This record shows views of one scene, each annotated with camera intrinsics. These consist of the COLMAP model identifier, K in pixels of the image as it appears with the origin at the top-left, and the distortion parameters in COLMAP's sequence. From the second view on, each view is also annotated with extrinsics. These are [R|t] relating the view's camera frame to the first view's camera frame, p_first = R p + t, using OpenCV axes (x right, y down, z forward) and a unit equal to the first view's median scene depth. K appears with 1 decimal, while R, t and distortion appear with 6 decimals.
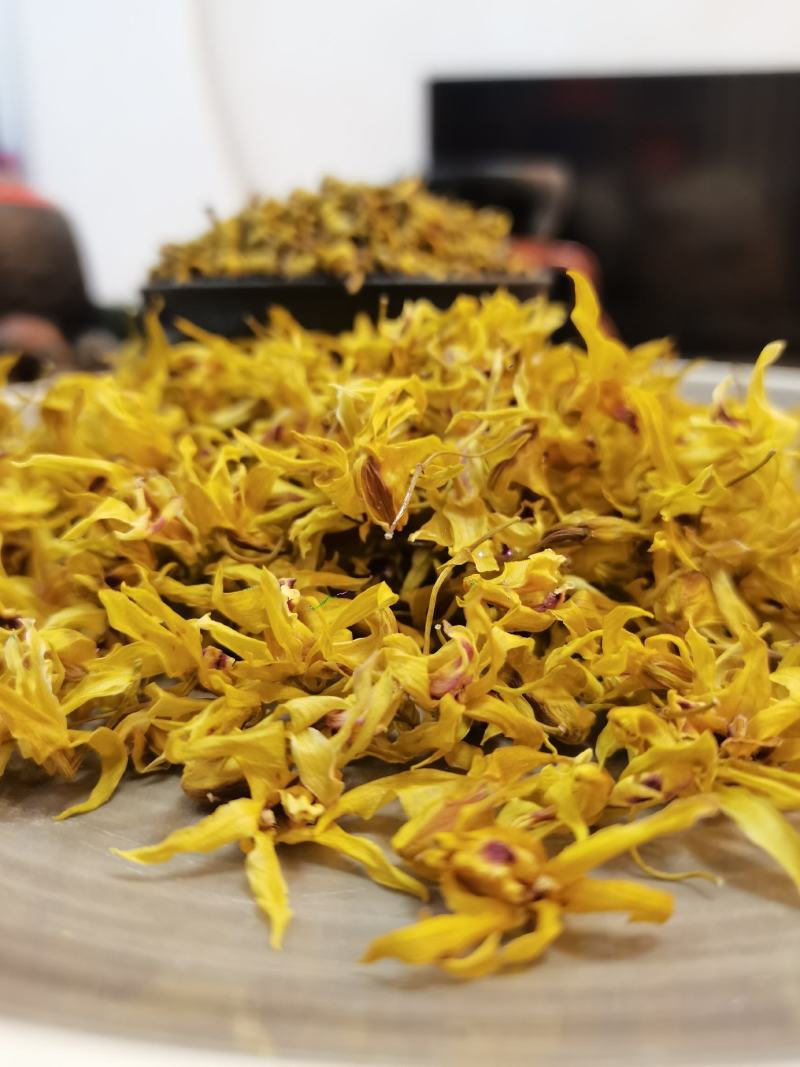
lens RADIAL K [[882.1, 0, 400.0], [0, 882.1, 533.5], [0, 0, 1]] dist [-0.000912, -0.147302]
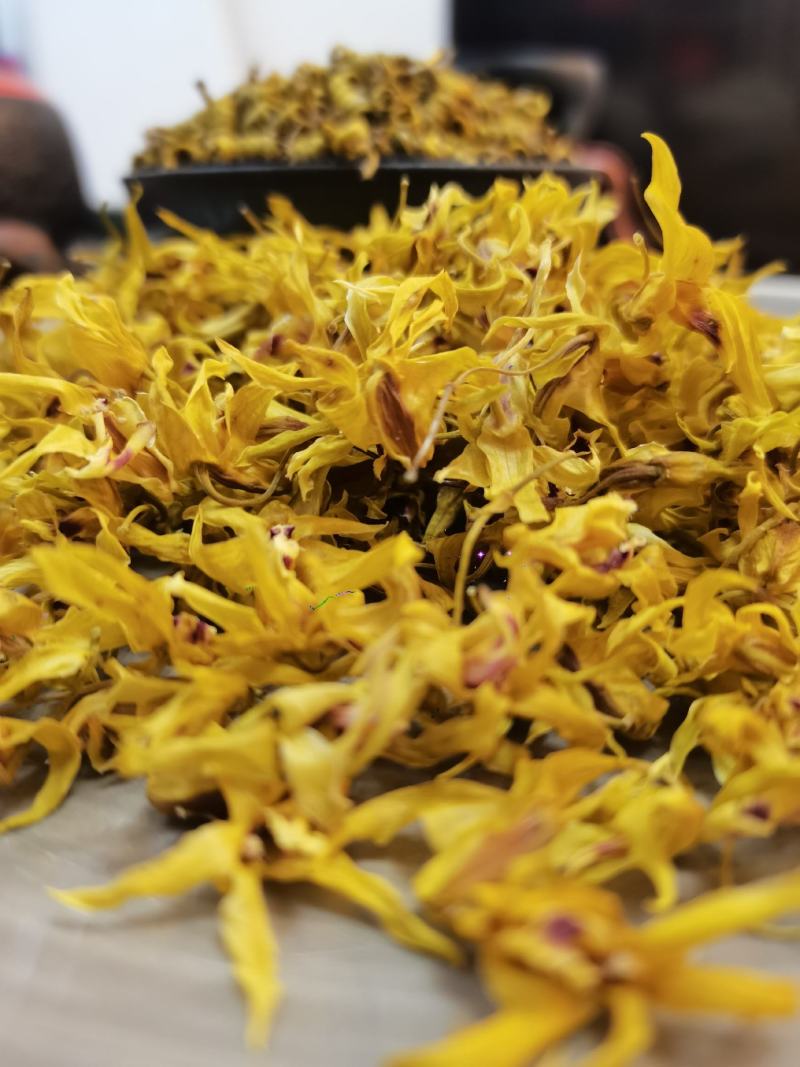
lens RADIAL K [[882.1, 0, 400.0], [0, 882.1, 533.5], [0, 0, 1]] dist [-0.000912, -0.147302]
pose [[0.999818, 0.007647, -0.017497, -0.006995], [-0.006075, 0.996085, 0.088188, -0.013571], [0.018103, -0.088066, 0.995950, 0.192976]]
